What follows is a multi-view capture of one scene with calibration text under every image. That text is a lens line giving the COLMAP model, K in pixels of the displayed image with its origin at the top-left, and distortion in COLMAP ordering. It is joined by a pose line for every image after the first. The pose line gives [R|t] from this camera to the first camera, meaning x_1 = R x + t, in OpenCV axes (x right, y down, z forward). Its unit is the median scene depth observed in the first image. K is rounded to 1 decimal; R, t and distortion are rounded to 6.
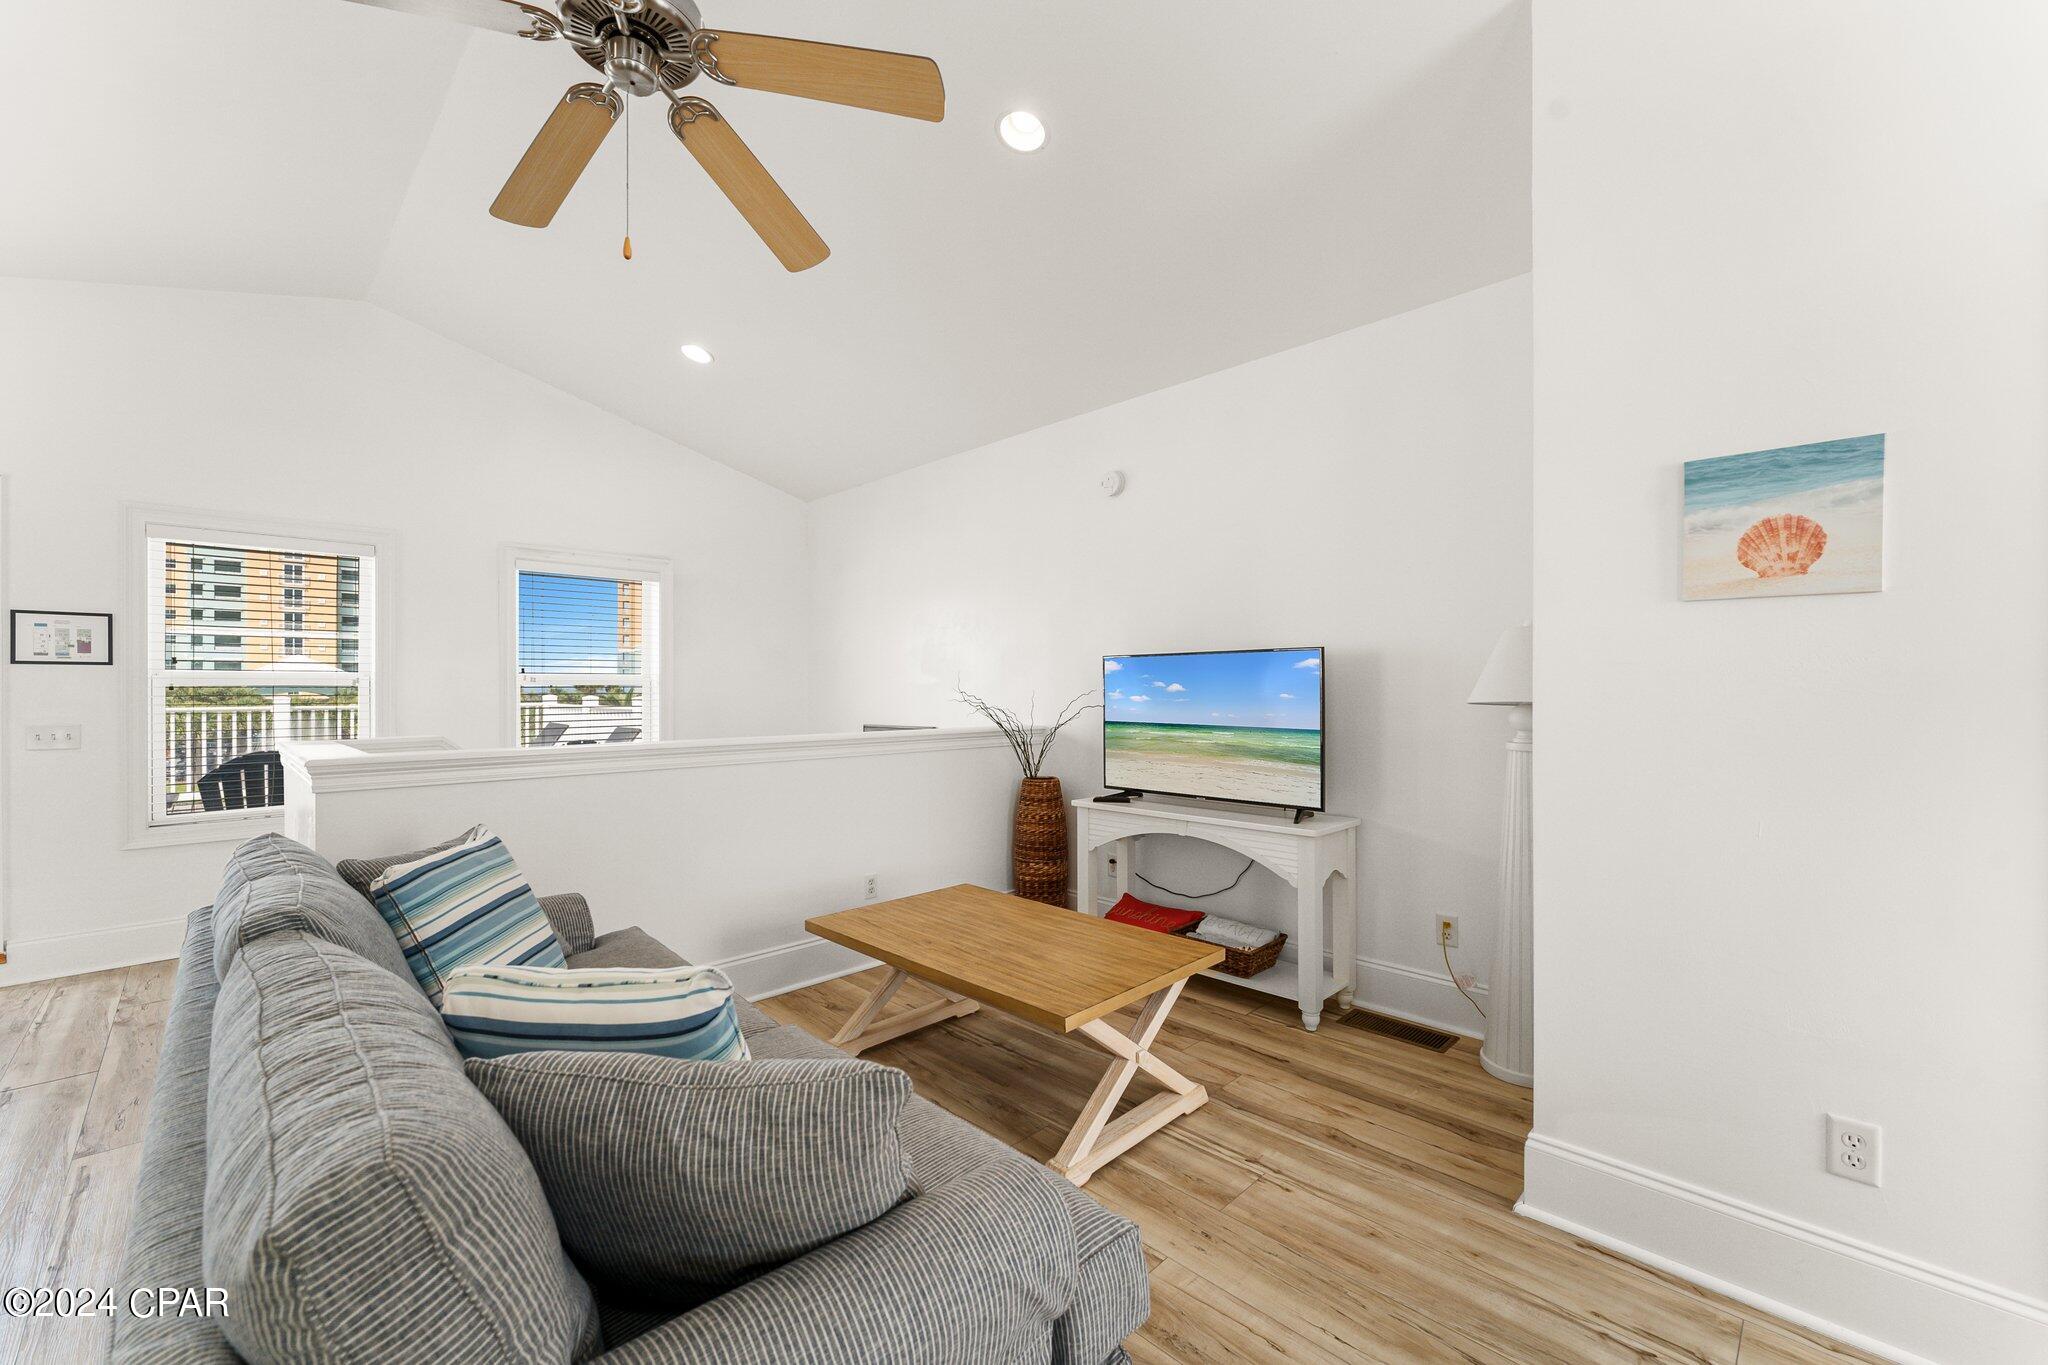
lens RADIAL K [[839.3, 0, 1019.0], [0, 839.3, 690.3], [0, 0, 1]] dist [-0.003590, 0.001051]
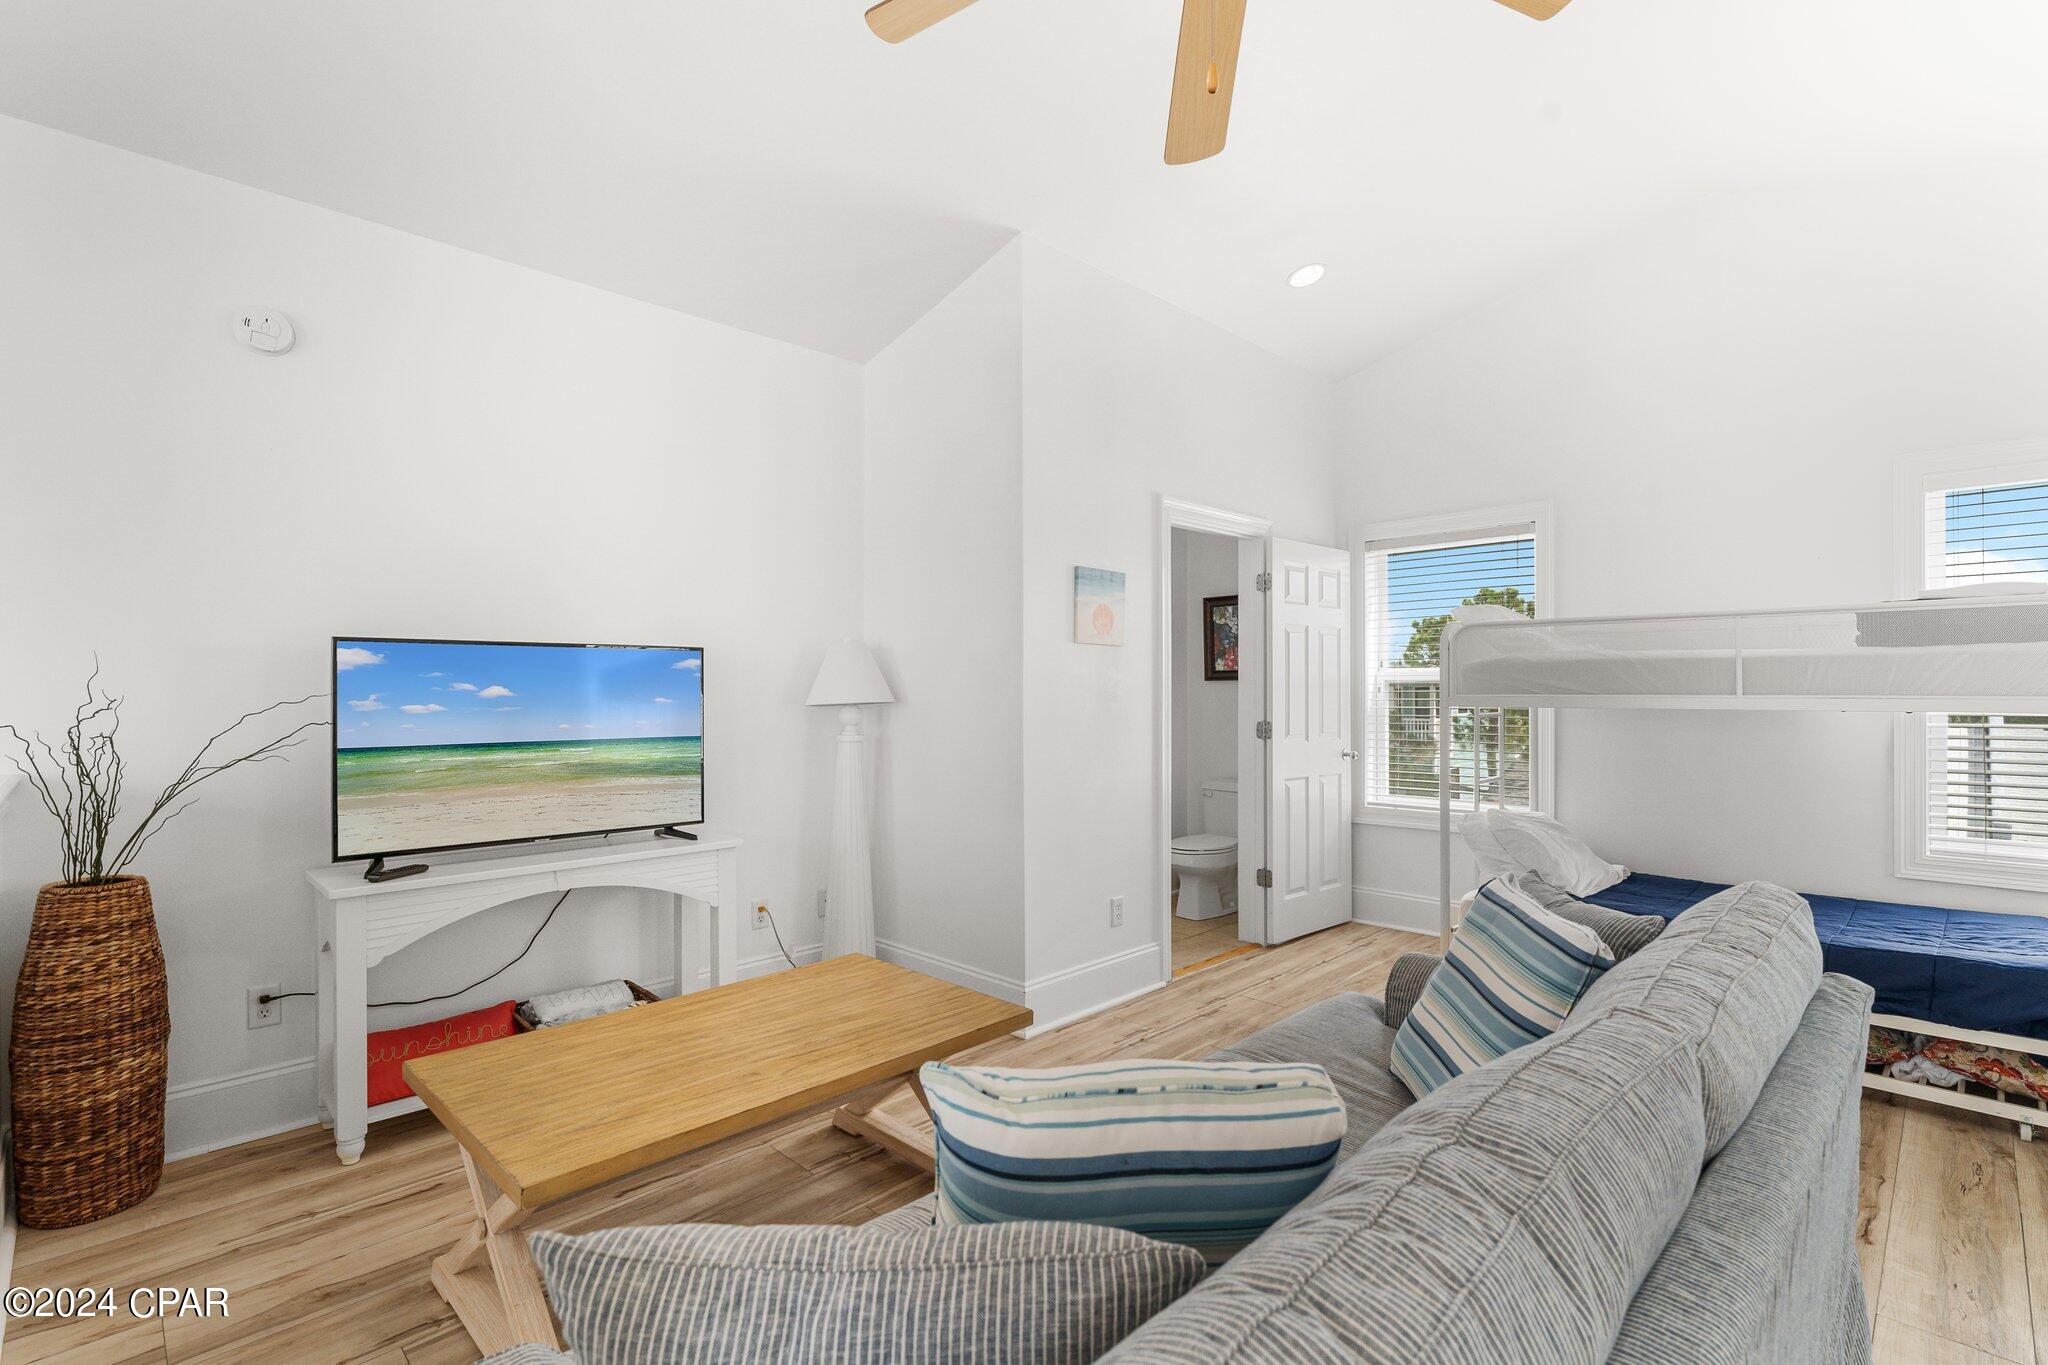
lens RADIAL K [[960.4, 0, 1023.6], [0, 960.4, 684.5], [0, 0, 1]] dist [-0.003771, 0.000177]
pose [[-0.018838, 0.004079, 0.999814, -0.646932], [0.002429, 0.999989, -0.004033, -0.005408], [-0.999820, 0.002353, -0.018847, 0.587117]]
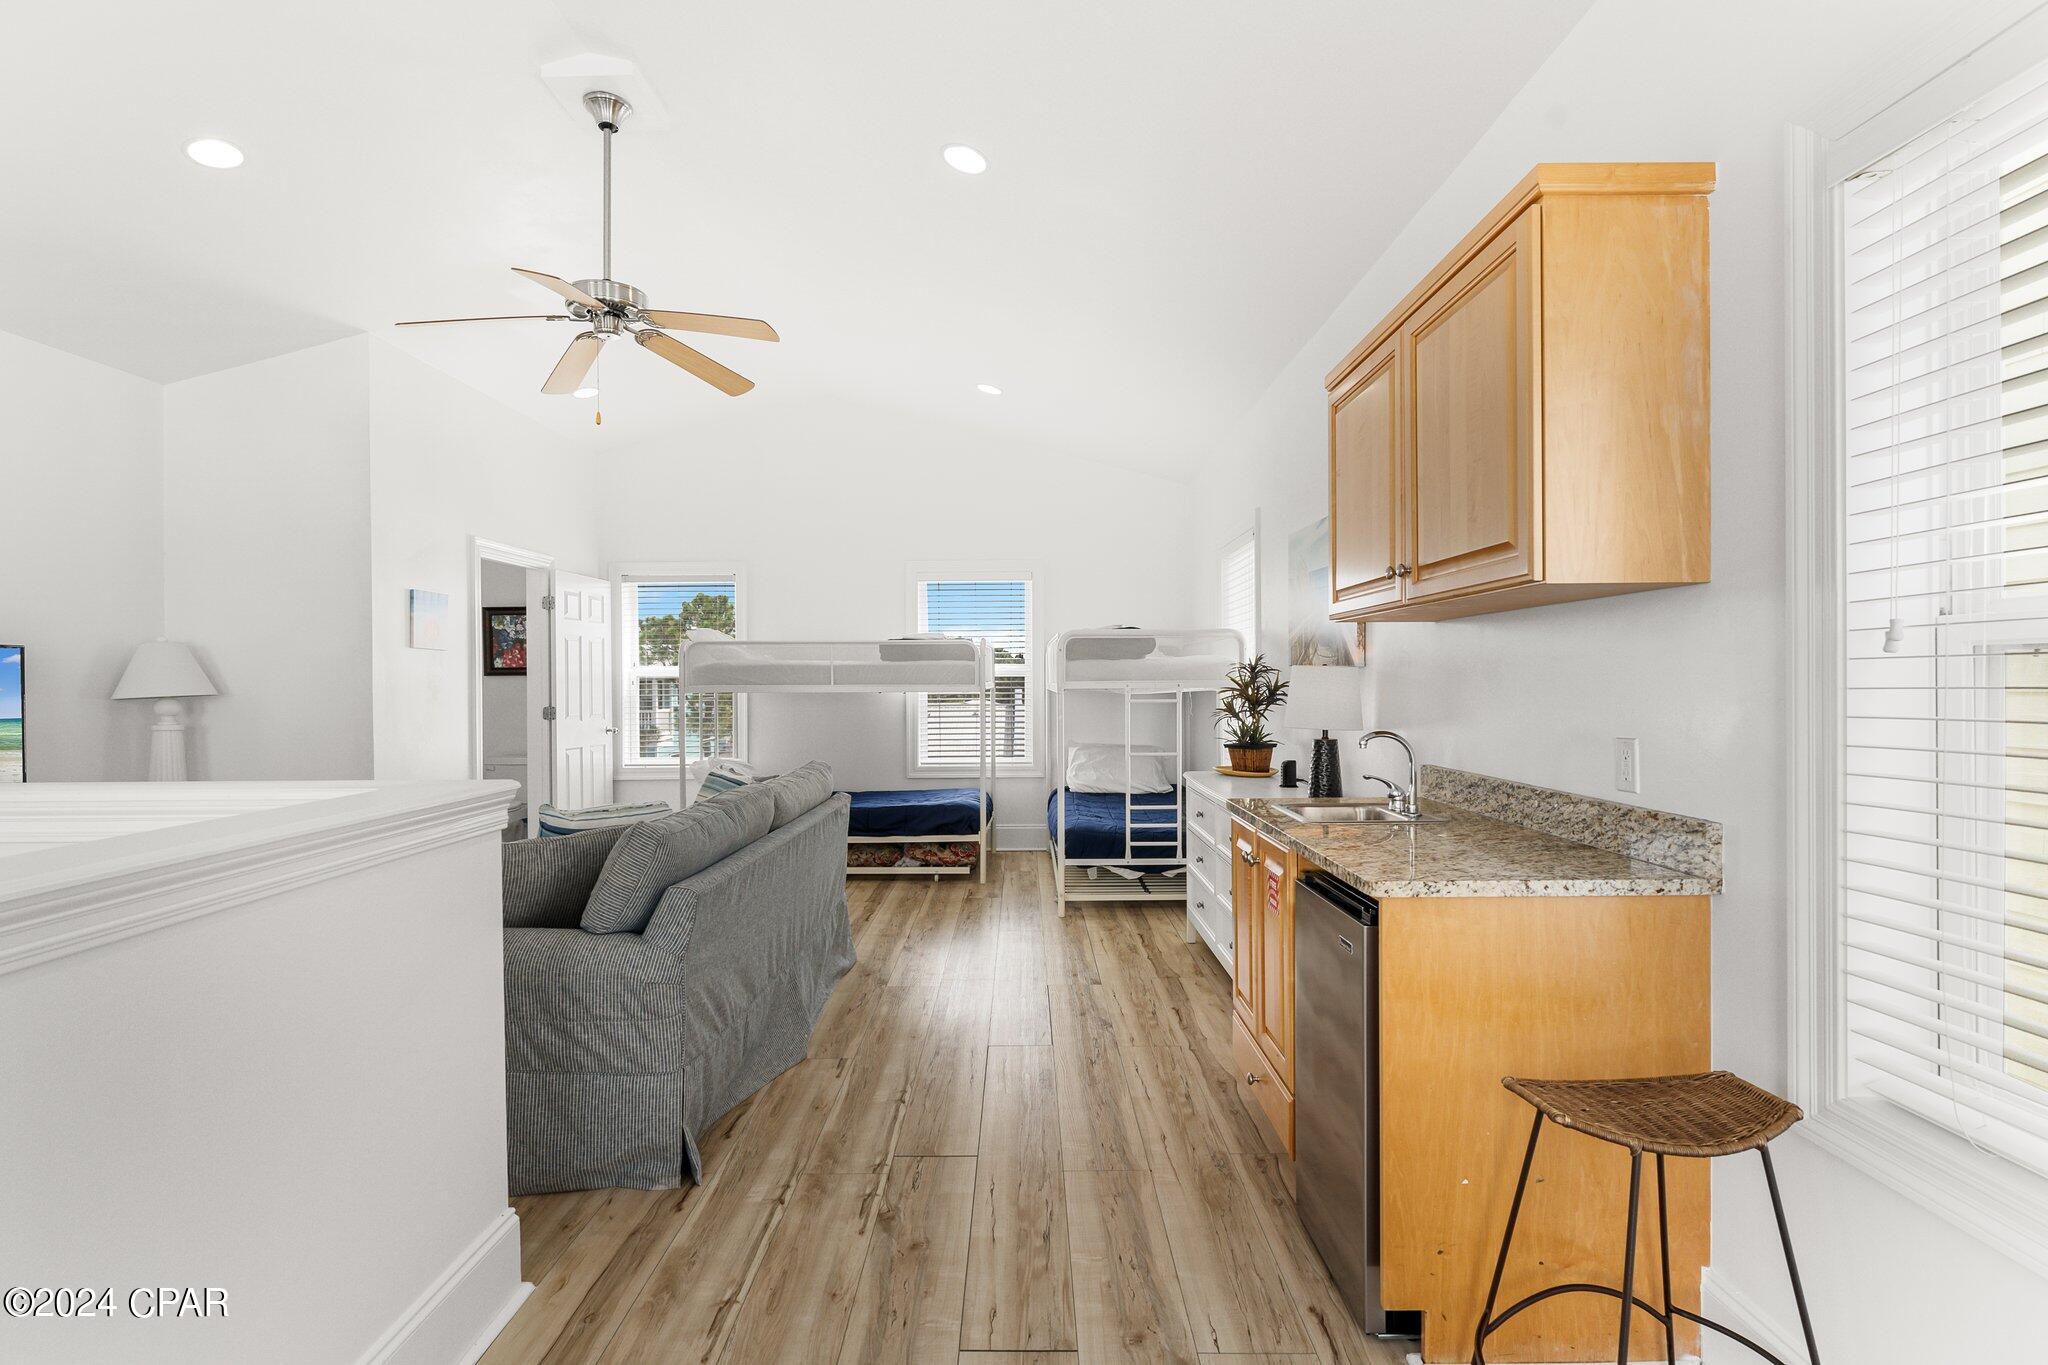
lens RADIAL K [[960.4, 0, 1032.7], [0, 960.4, 693.2], [0, 0, 1]] dist [-0.003771, 0.000177]
pose [[-0.718236, -0.007090, 0.695764, -1.200558], [0.003918, 0.999891, 0.014234, -0.005751], [-0.695789, 0.012950, -0.718130, 0.879518]]
